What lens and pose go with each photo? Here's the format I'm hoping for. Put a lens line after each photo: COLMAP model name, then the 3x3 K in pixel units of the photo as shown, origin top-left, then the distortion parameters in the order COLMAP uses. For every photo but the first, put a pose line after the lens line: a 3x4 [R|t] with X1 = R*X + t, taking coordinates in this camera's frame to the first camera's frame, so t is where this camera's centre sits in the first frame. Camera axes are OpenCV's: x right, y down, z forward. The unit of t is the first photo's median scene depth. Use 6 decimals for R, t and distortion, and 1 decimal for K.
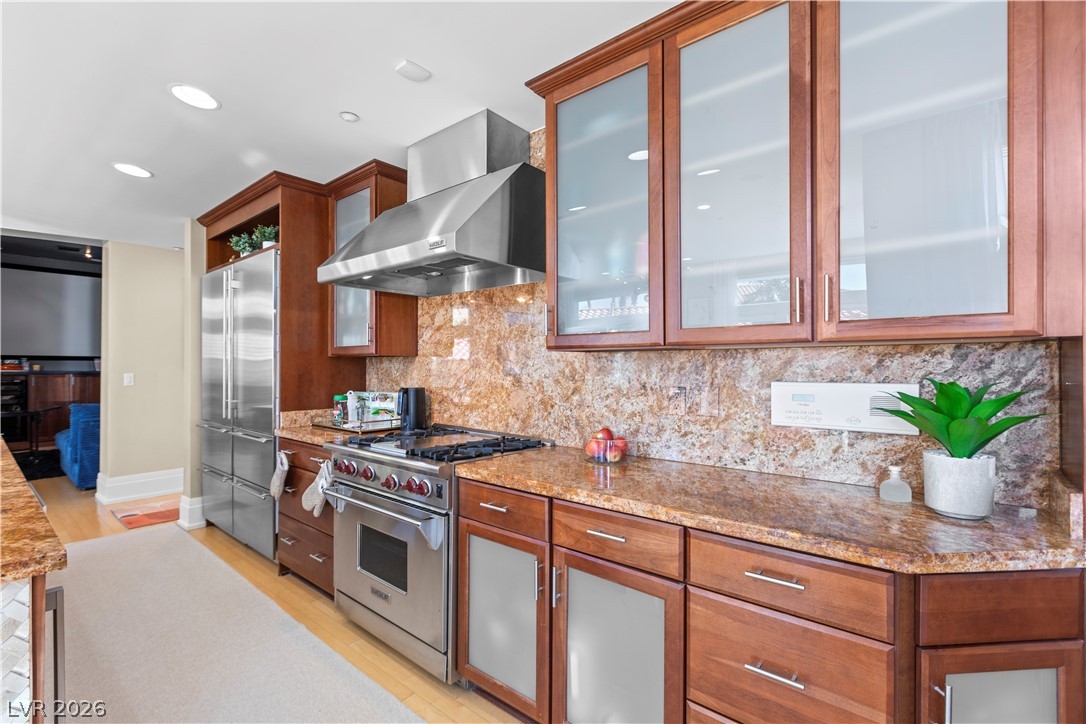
lens RADIAL K [[498.6, 0, 542.6], [0, 498.6, 364.6], [0, 0, 1]] dist [-0.002366, -0.000332]
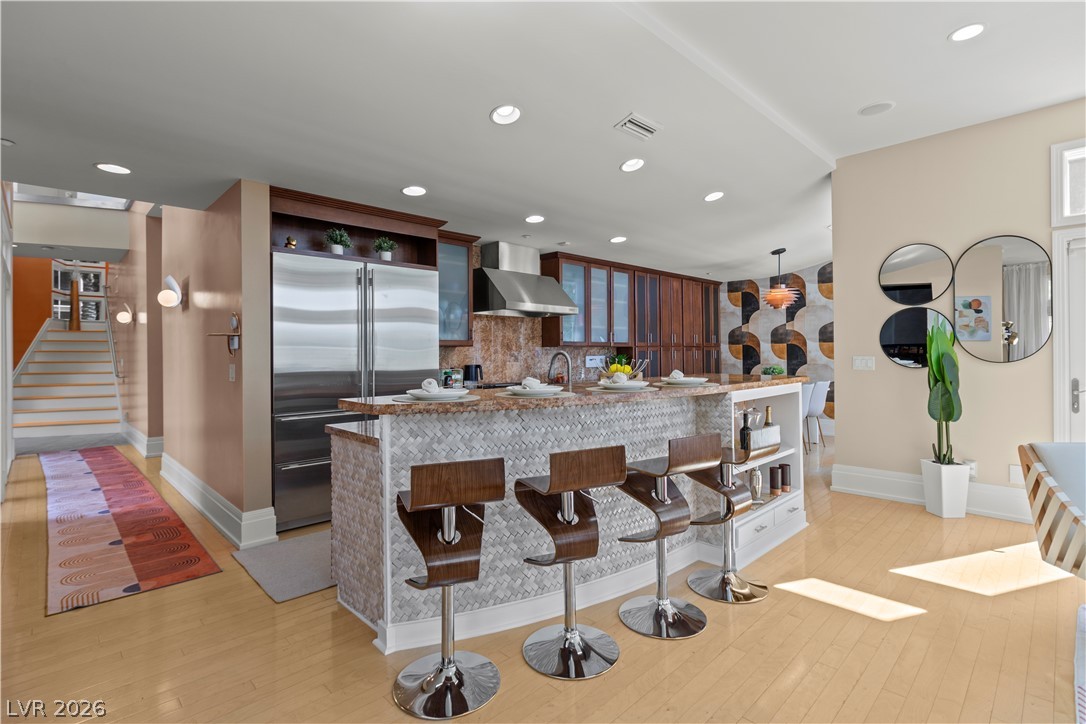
lens RADIAL K [[534.8, 0, 540.7], [0, 534.8, 357.4], [0, 0, 1]] dist [0.001143, 0.000102]
pose [[0.114464, -0.004695, 0.993416, -2.574986], [0.004074, 0.999983, 0.004257, 0.017050], [-0.993419, 0.003560, 0.114481, 0.581987]]
